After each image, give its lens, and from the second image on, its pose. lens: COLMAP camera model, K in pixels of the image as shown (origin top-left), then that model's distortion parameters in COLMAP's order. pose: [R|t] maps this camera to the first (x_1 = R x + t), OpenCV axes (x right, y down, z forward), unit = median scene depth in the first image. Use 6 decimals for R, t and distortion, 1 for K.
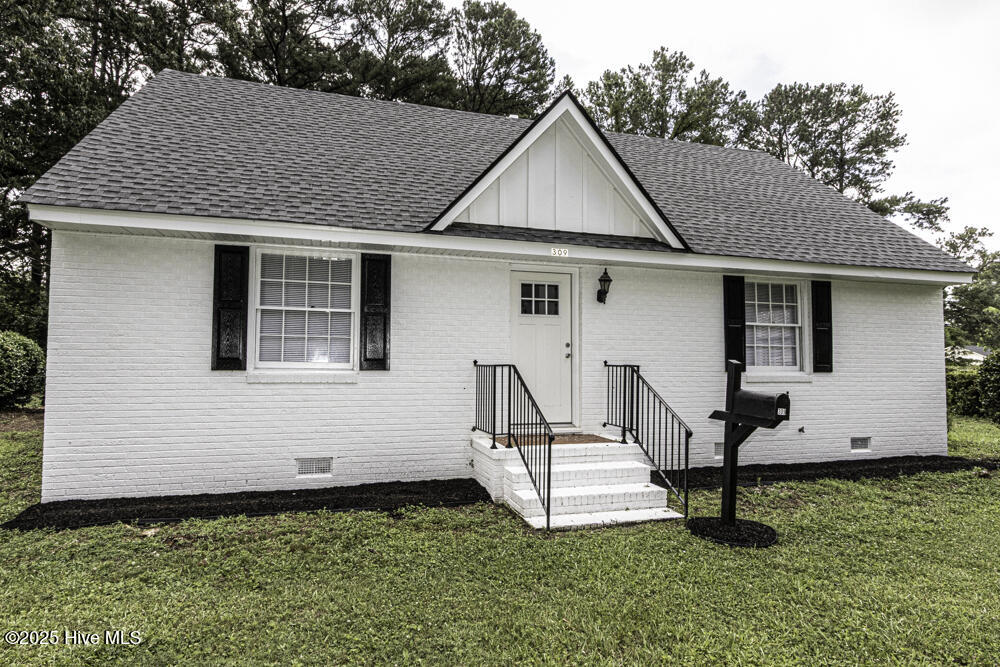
lens RADIAL K [[568.7, 0, 500.0], [0, 568.7, 333.5], [0, 0, 1]] dist [0.001173, 0.001155]
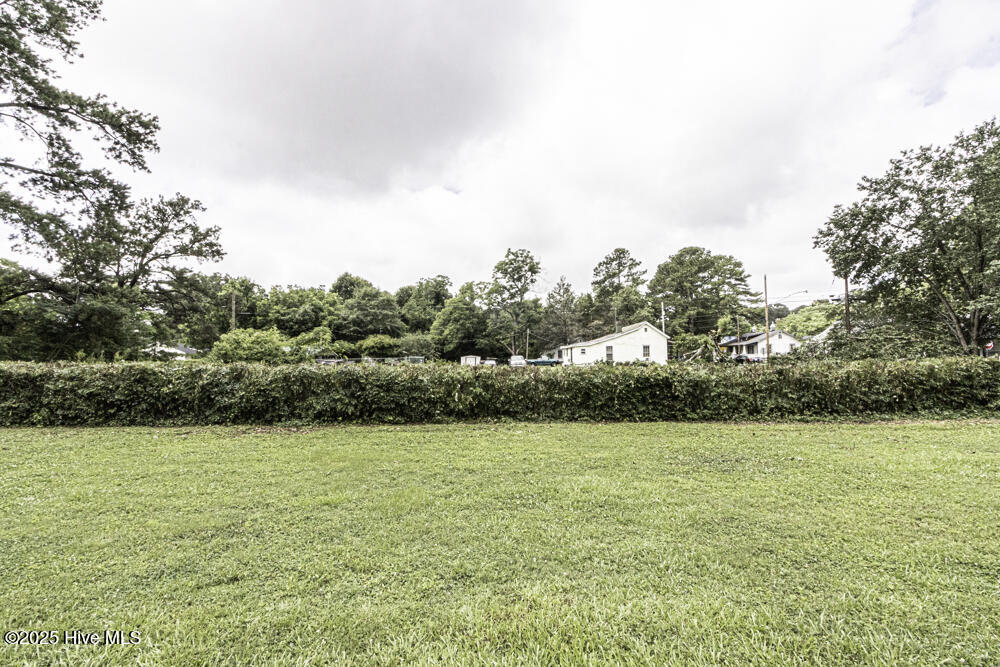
lens RADIAL K [[480.3, 0, 500.0], [0, 480.3, 333.5], [0, 0, 1]] dist [0.019268, -0.000810]
pose [[0.273355, 0.041577, 0.961014, 1.556834], [-0.038548, 0.998736, -0.032244, 0.115149], [-0.961141, -0.028231, 0.274612, 1.967445]]
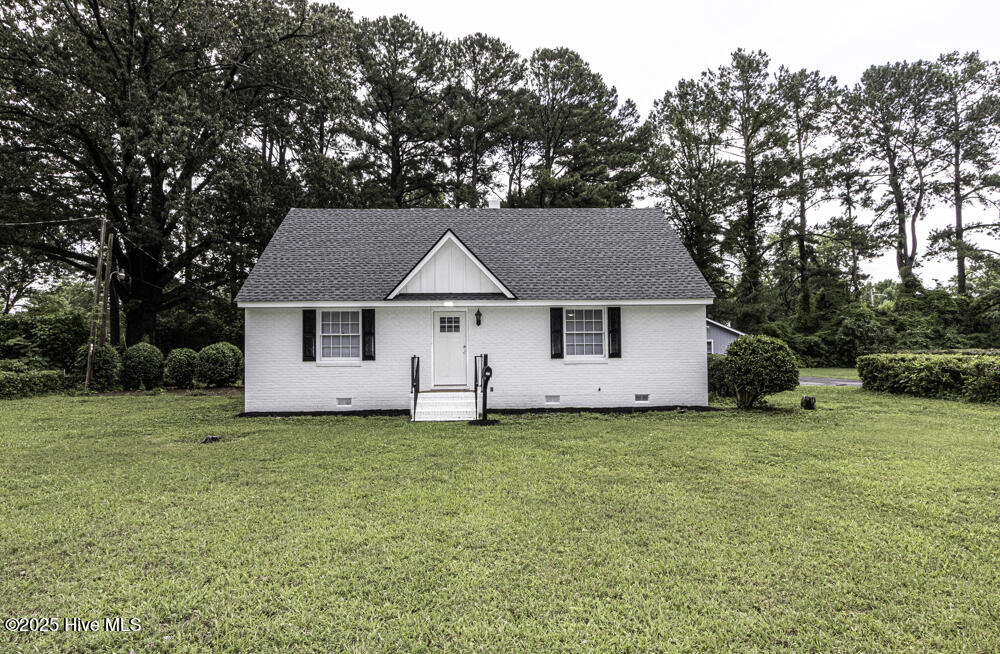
lens RADIAL K [[577.9, 0, 500.0], [0, 577.9, 327.0], [0, 0, 1]] dist [-0.000606, -0.000936]
pose [[0.968128, -0.029633, -0.248695, 0.515632], [0.030735, 0.999527, 0.000548, -0.031896], [0.248562, -0.008174, 0.968582, -0.657978]]
